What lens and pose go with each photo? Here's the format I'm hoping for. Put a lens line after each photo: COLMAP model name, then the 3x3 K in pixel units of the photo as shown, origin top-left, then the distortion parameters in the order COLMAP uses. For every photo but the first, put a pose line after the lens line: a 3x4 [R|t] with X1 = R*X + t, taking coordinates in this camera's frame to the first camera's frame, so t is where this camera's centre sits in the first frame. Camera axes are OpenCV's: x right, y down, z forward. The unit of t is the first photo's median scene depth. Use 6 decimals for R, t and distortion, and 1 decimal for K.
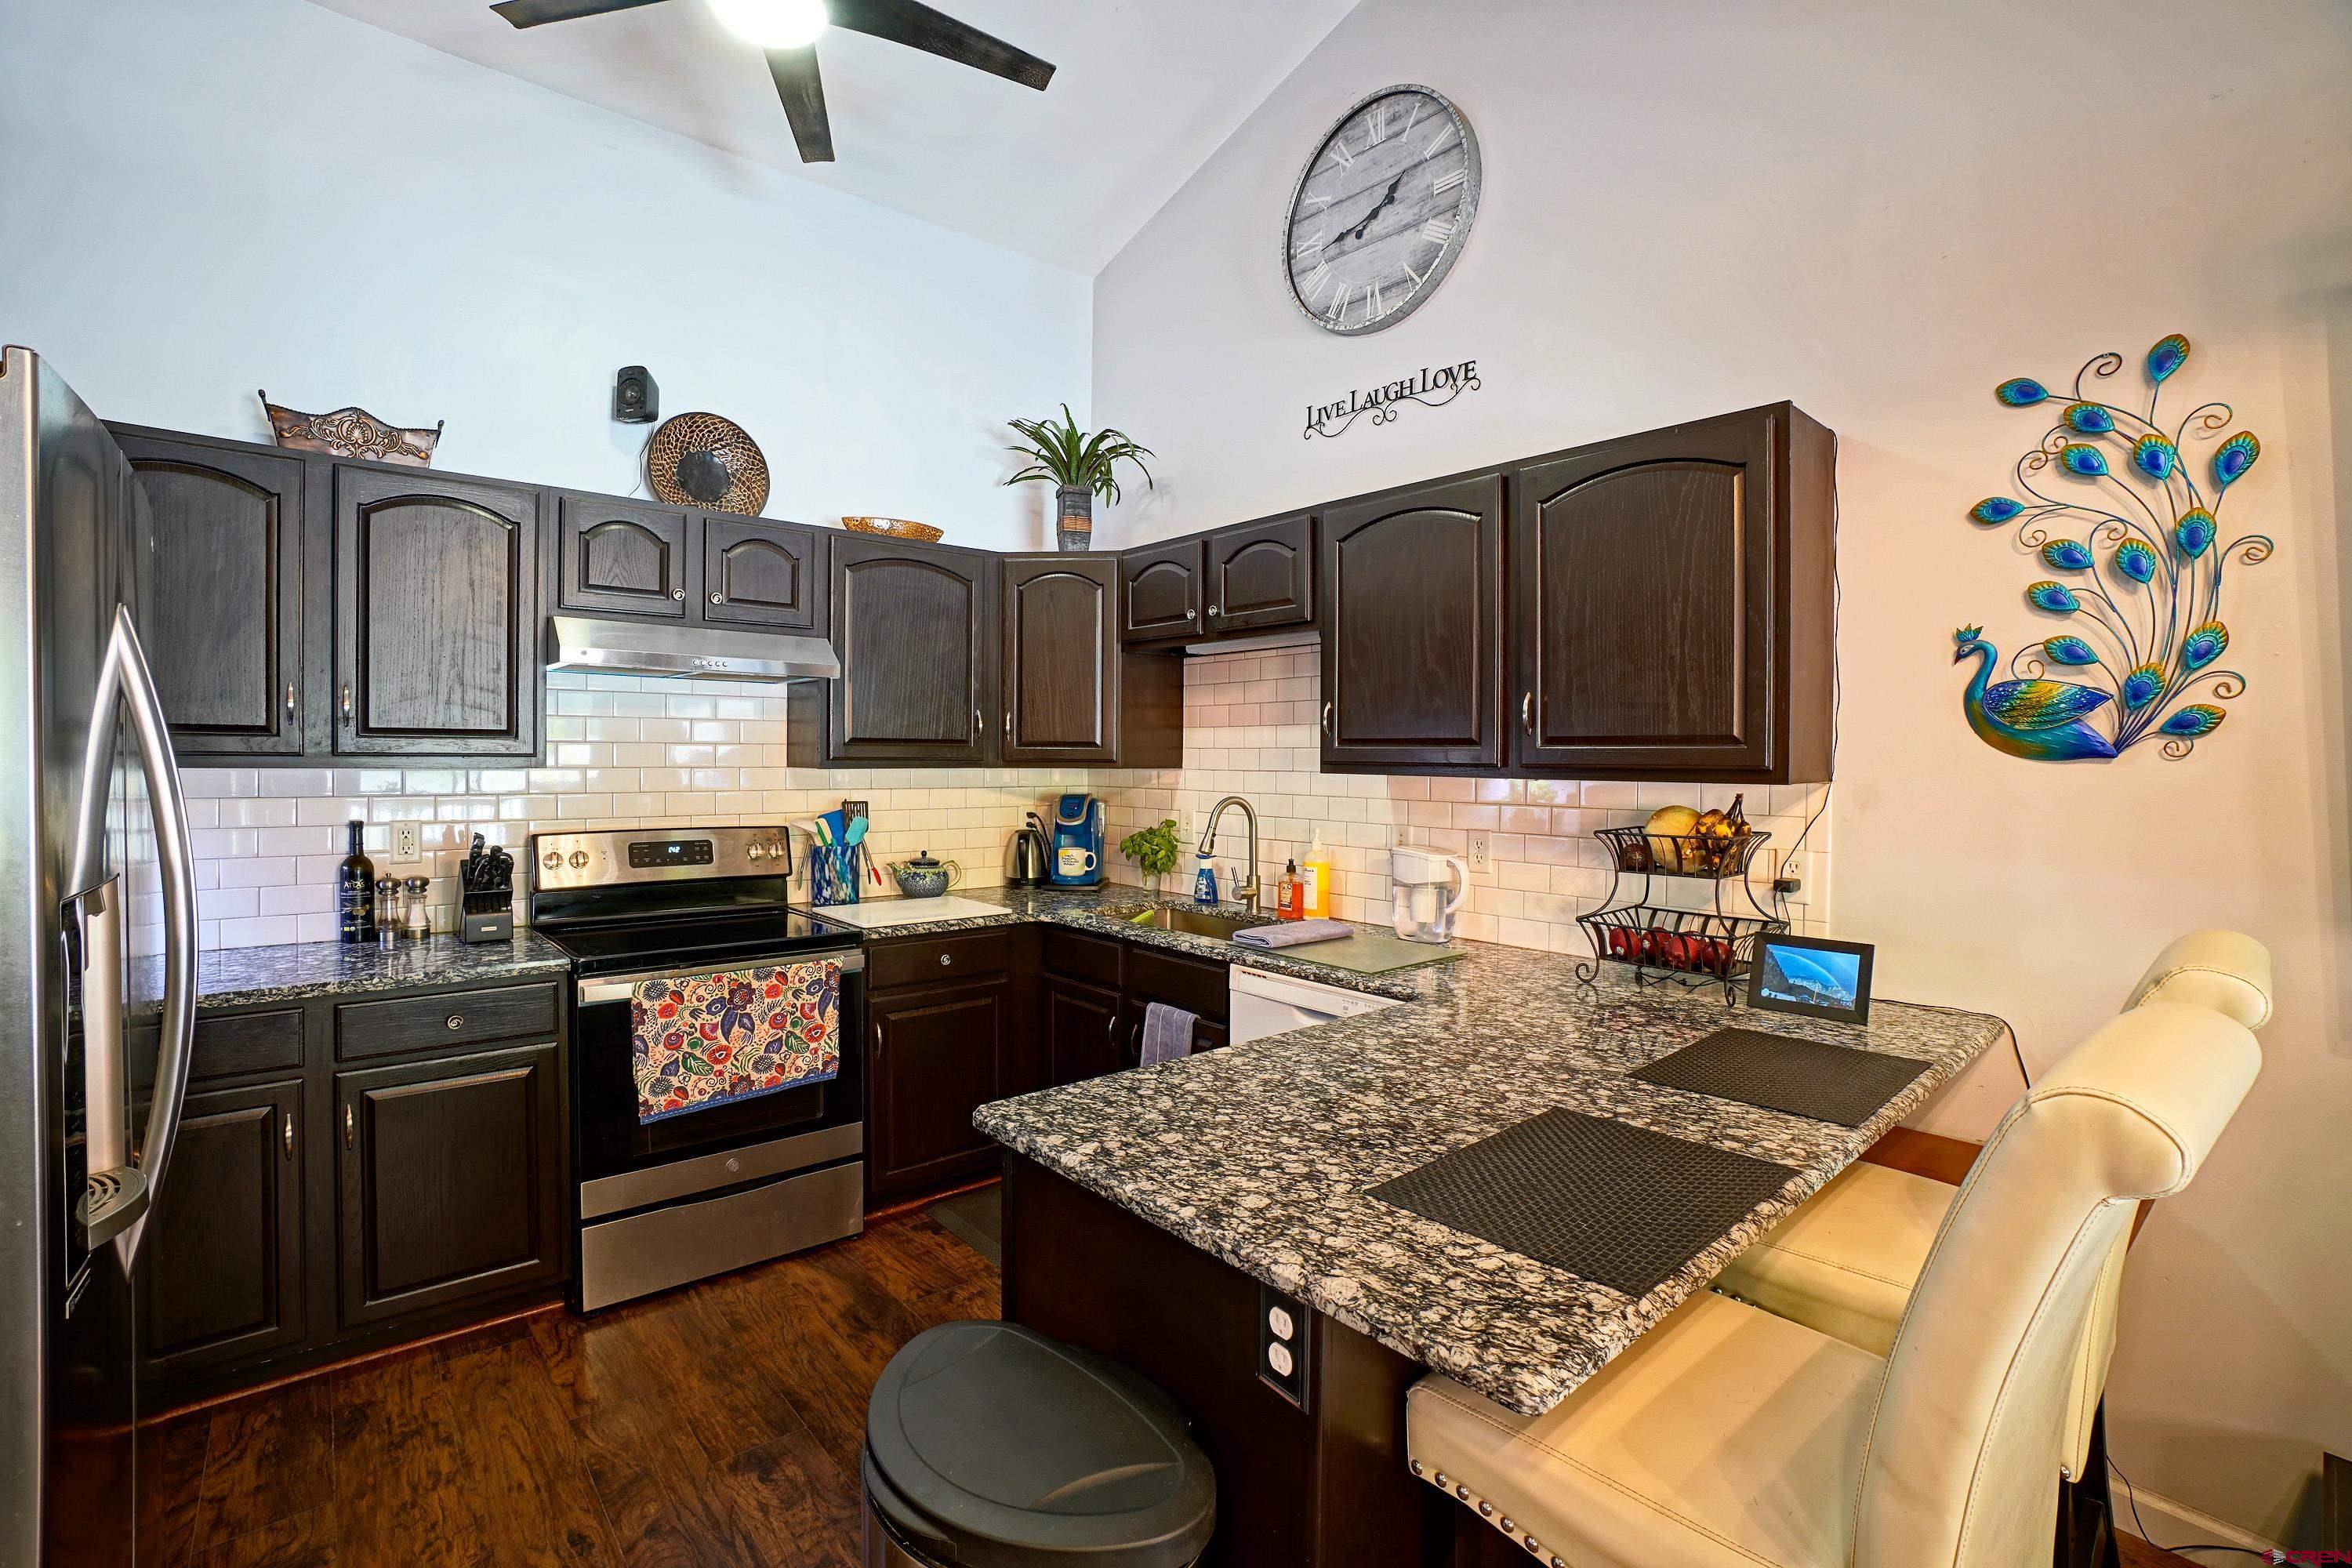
lens RADIAL K [[1039.8, 0, 1167.0], [0, 1039.8, 767.4], [0, 0, 1]] dist [-0.062916, 0.023703]
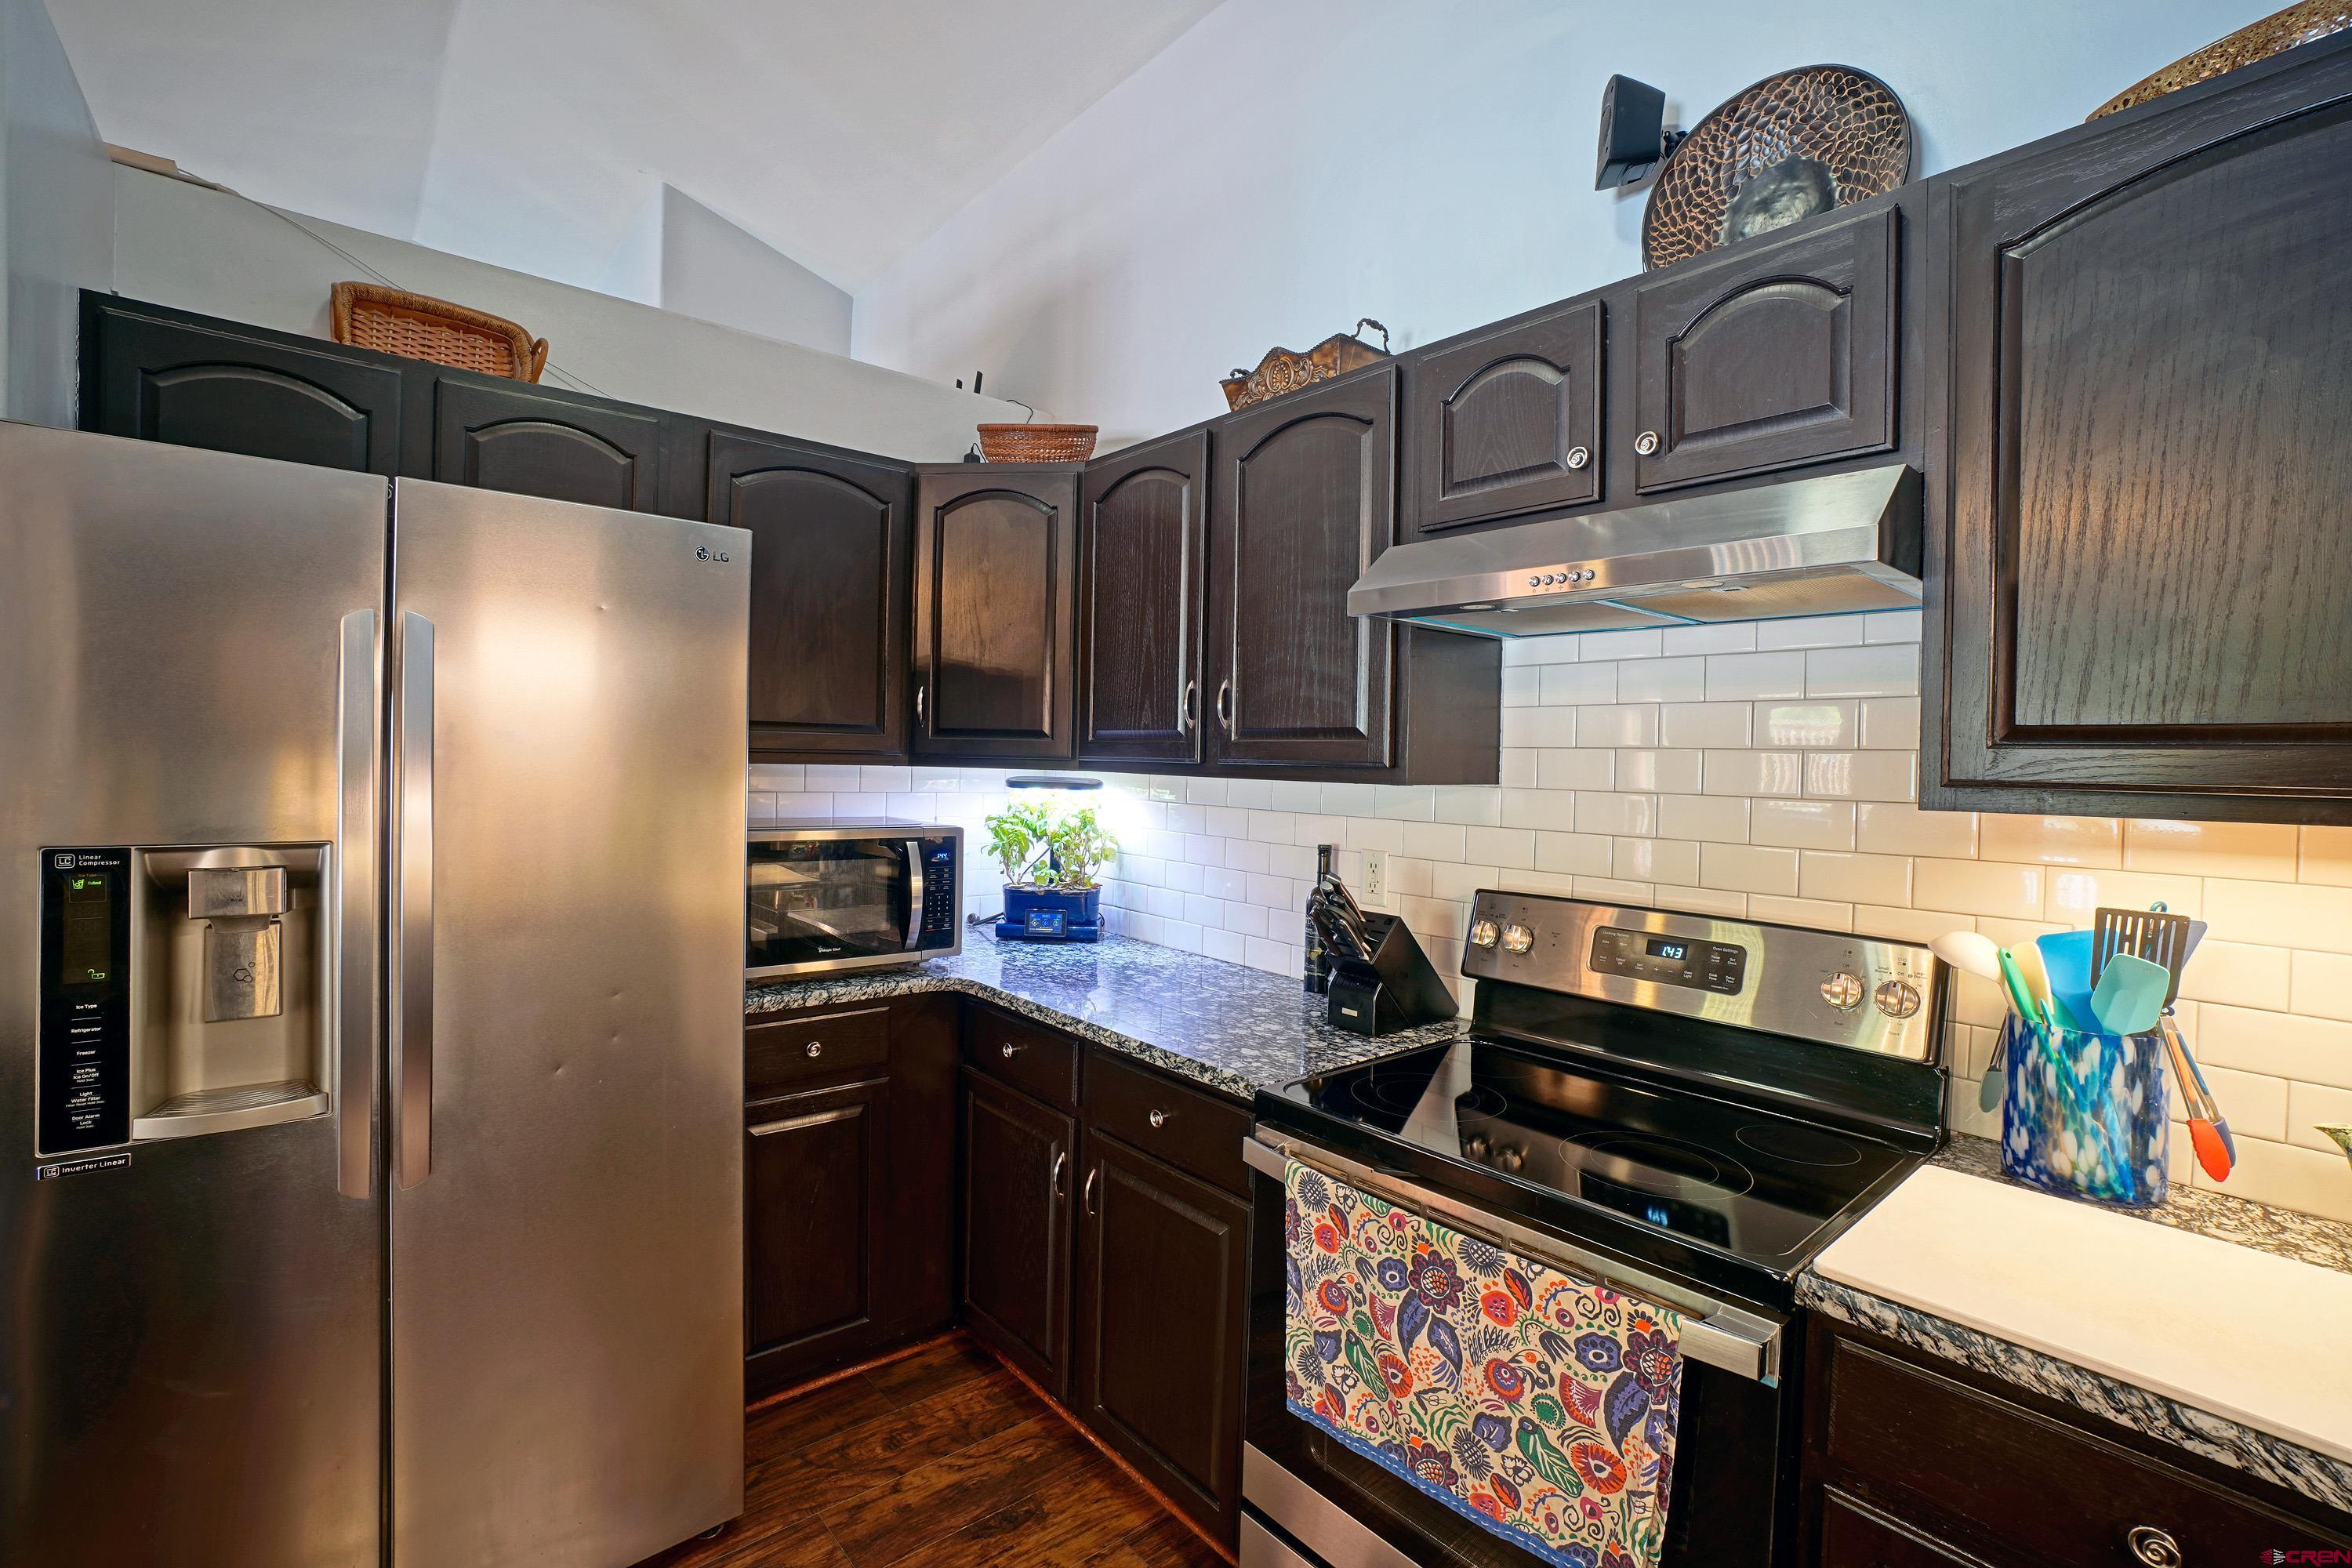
lens RADIAL K [[1039.8, 0, 1167.0], [0, 1039.8, 767.4], [0, 0, 1]] dist [-0.062916, 0.023703]
pose [[-0.018957, -0.000983, -0.999820, 0.052292], [-0.028260, 0.999601, -0.000447, -0.006715], [0.999421, 0.028246, -0.018977, 0.883146]]
